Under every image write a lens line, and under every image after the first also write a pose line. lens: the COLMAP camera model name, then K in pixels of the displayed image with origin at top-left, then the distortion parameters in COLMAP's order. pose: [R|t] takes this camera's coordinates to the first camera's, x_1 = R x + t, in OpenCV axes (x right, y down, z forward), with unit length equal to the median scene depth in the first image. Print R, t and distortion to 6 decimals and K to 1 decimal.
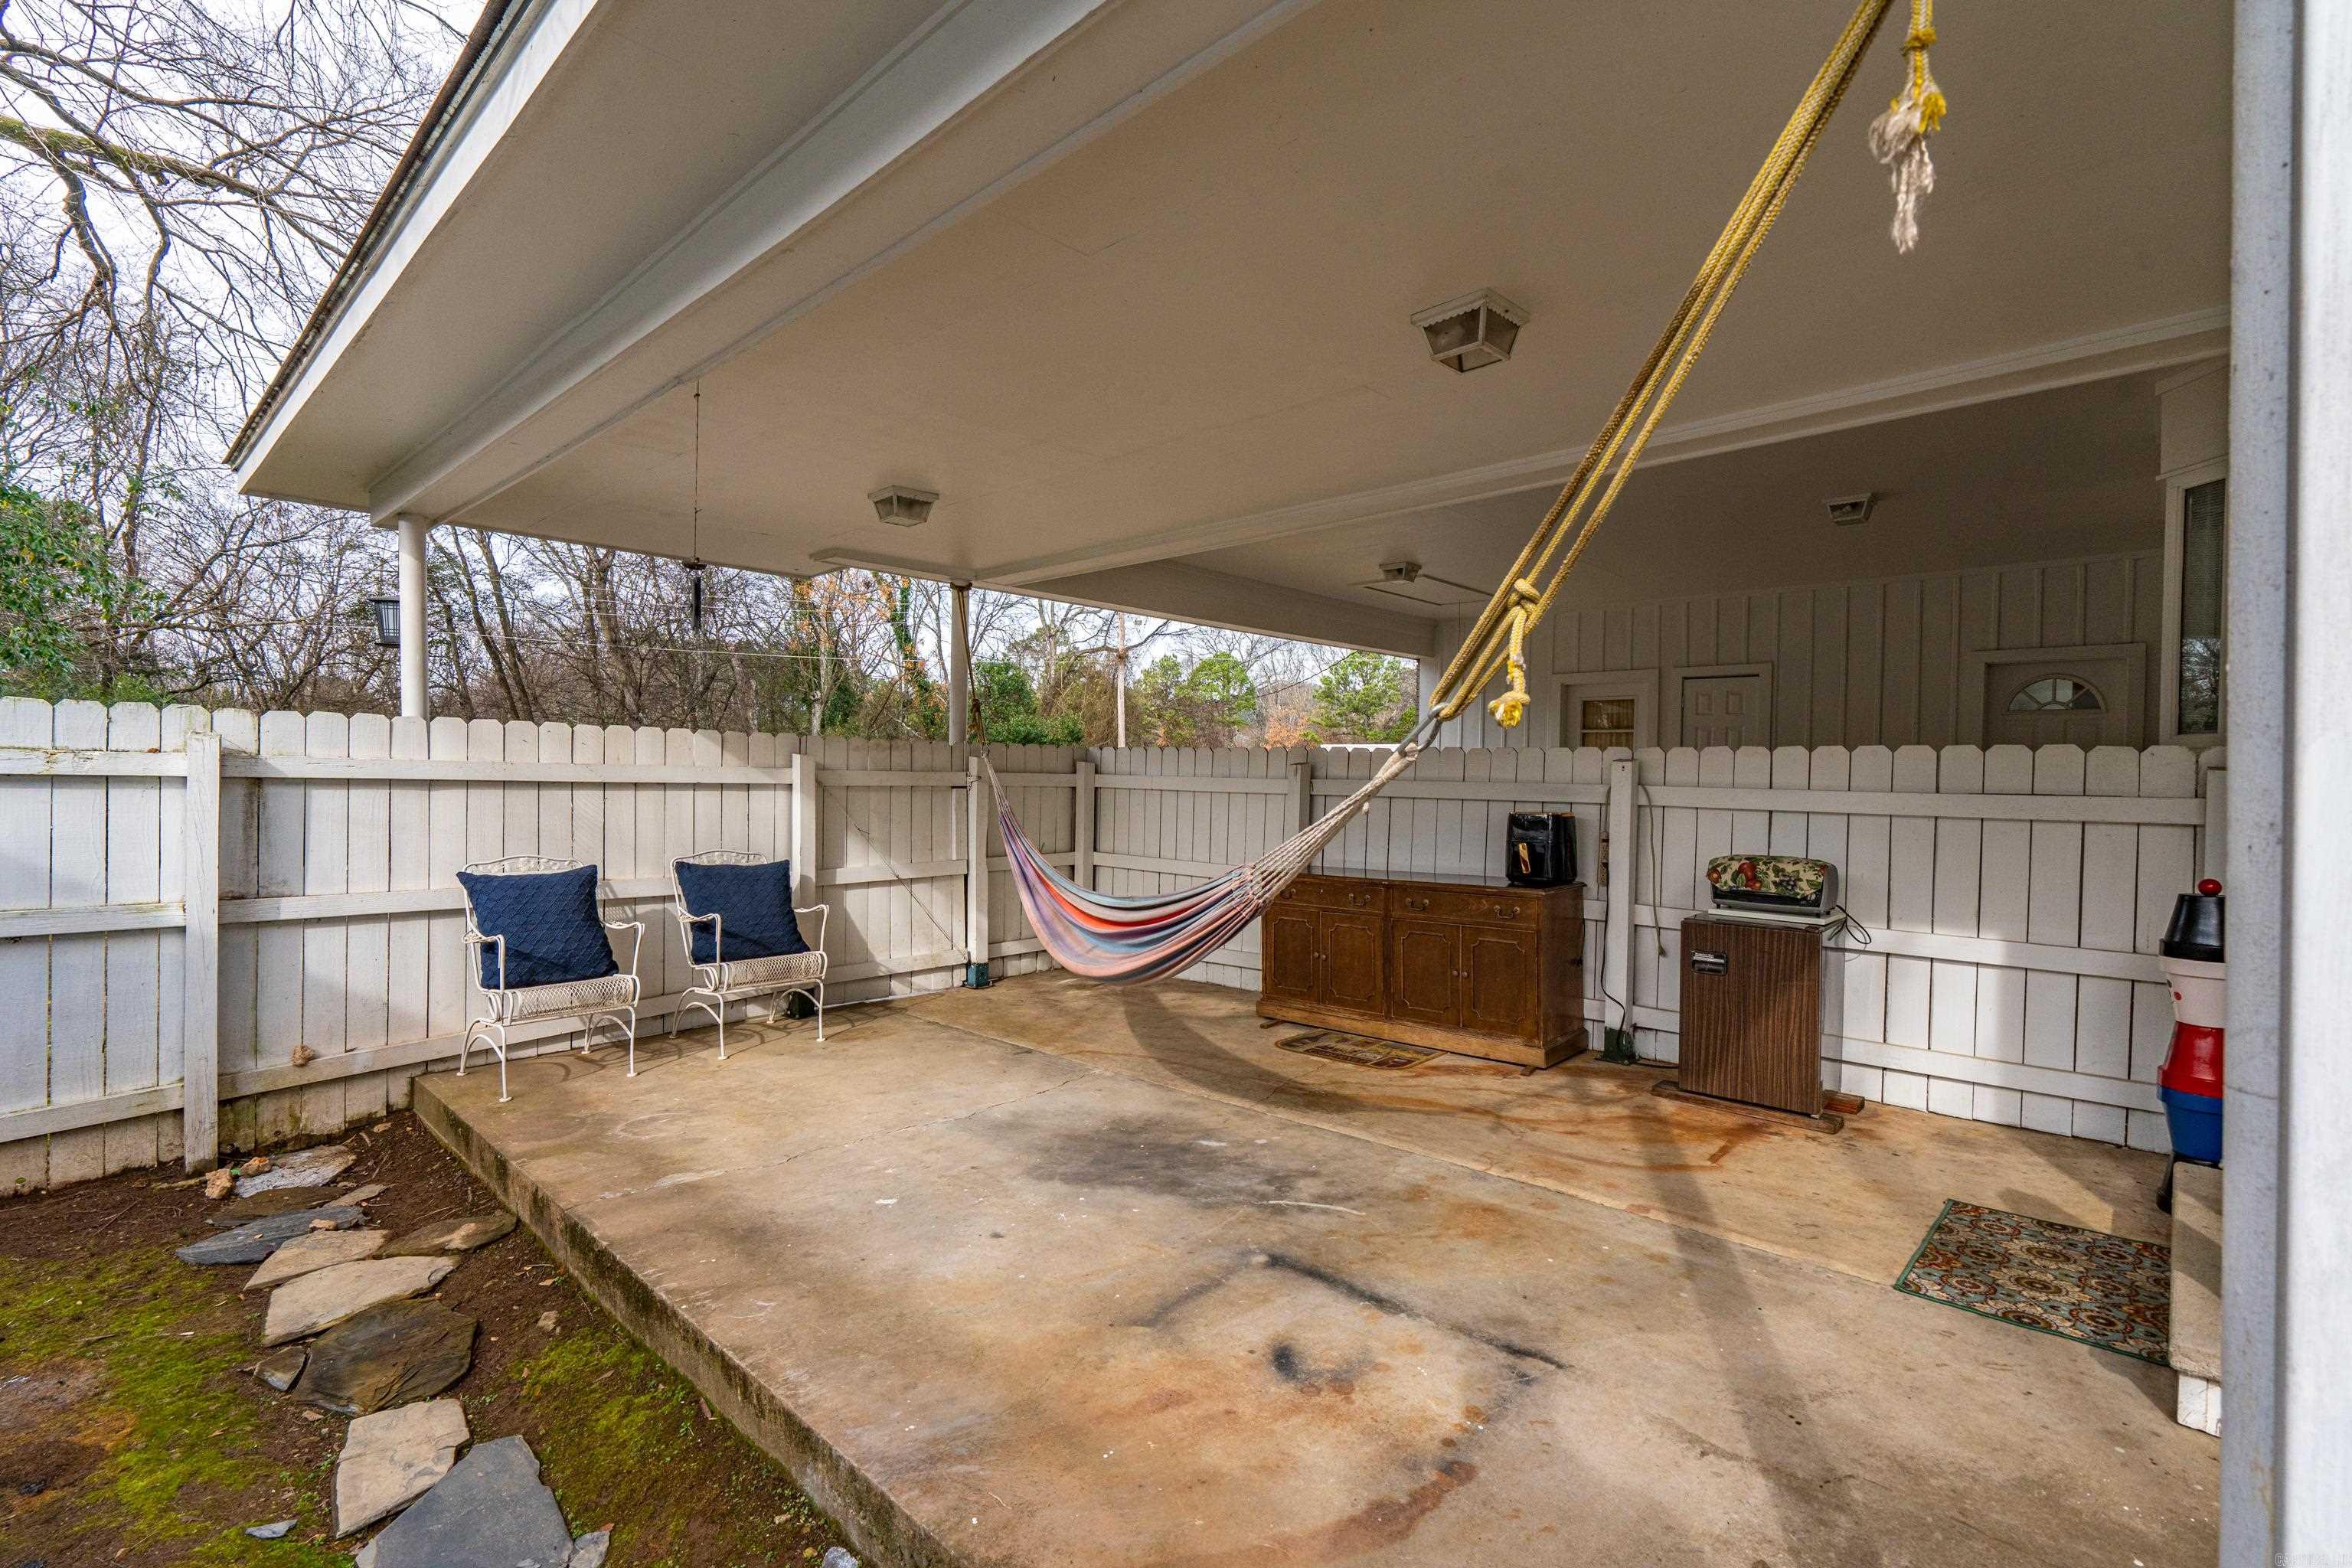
lens RADIAL K [[1070.6, 0, 1161.0], [0, 1070.6, 797.2], [0, 0, 1]] dist [-0.002338, -0.000214]
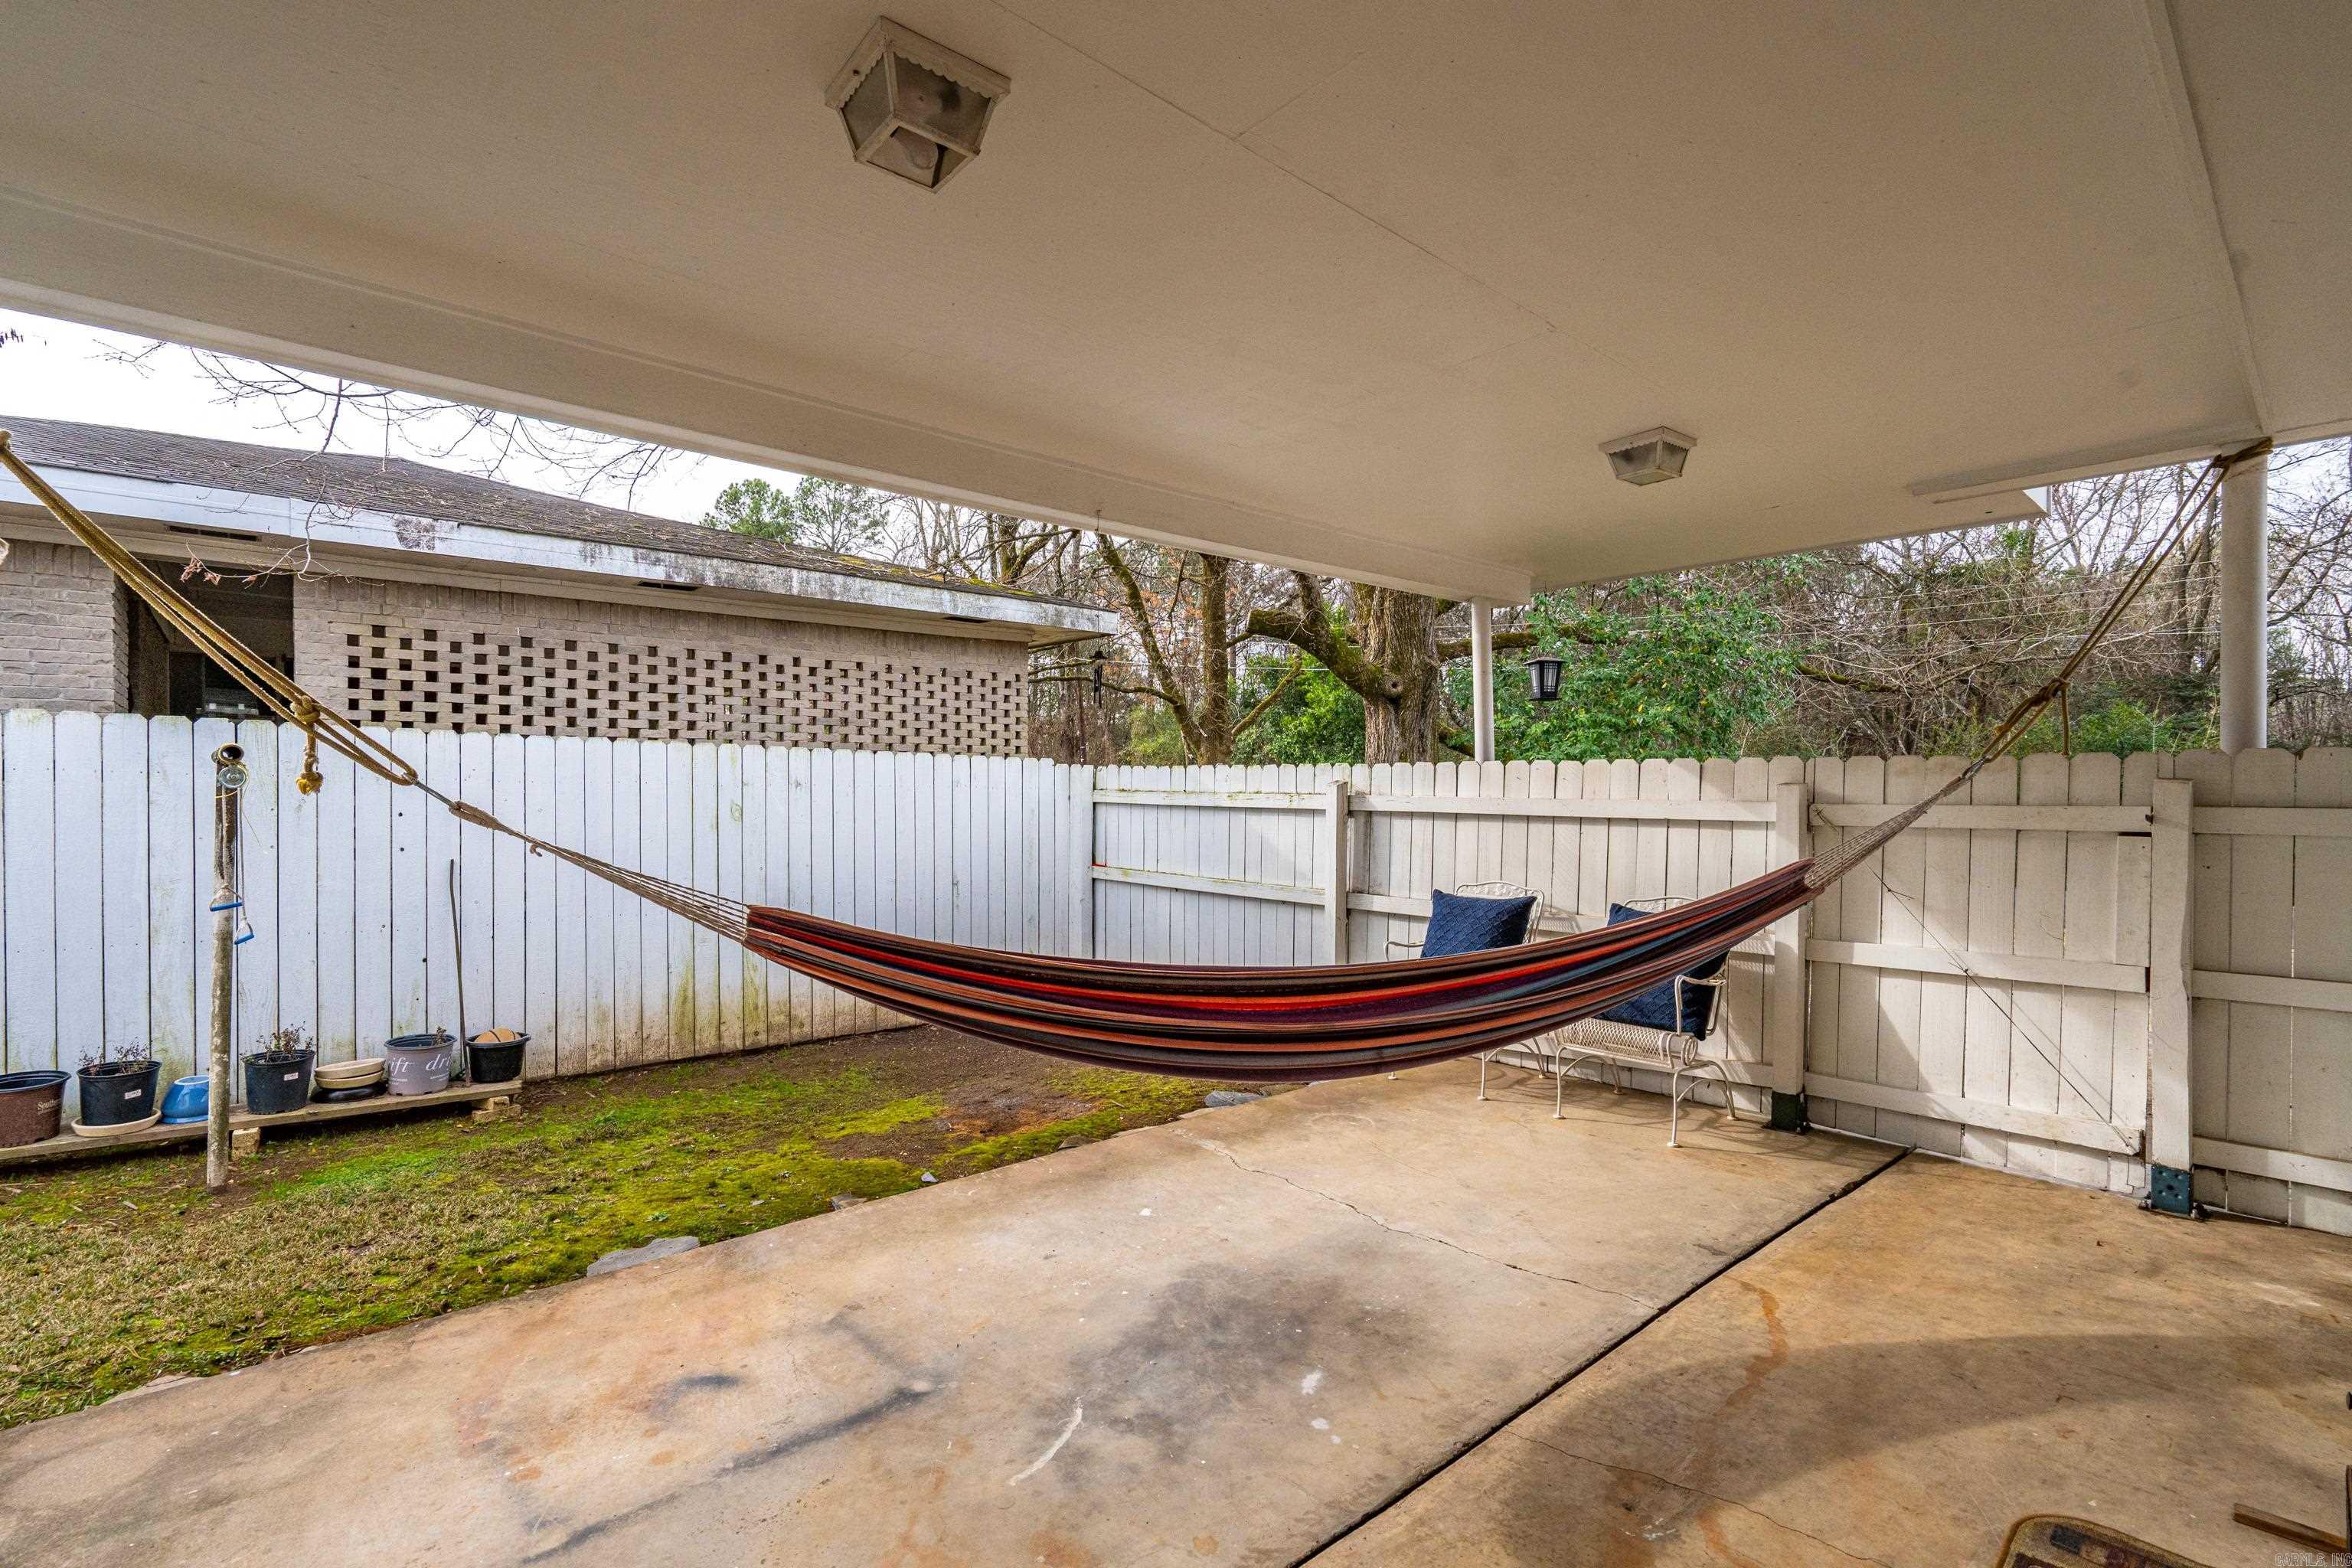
lens RADIAL K [[1070.6, 0, 1161.0], [0, 1070.6, 797.2], [0, 0, 1]] dist [-0.002338, -0.000214]
pose [[-0.087074, -0.004547, -0.996191, 0.635926], [-0.017221, 0.999847, -0.003059, -0.027953], [0.996053, 0.016889, -0.087139, 0.859111]]
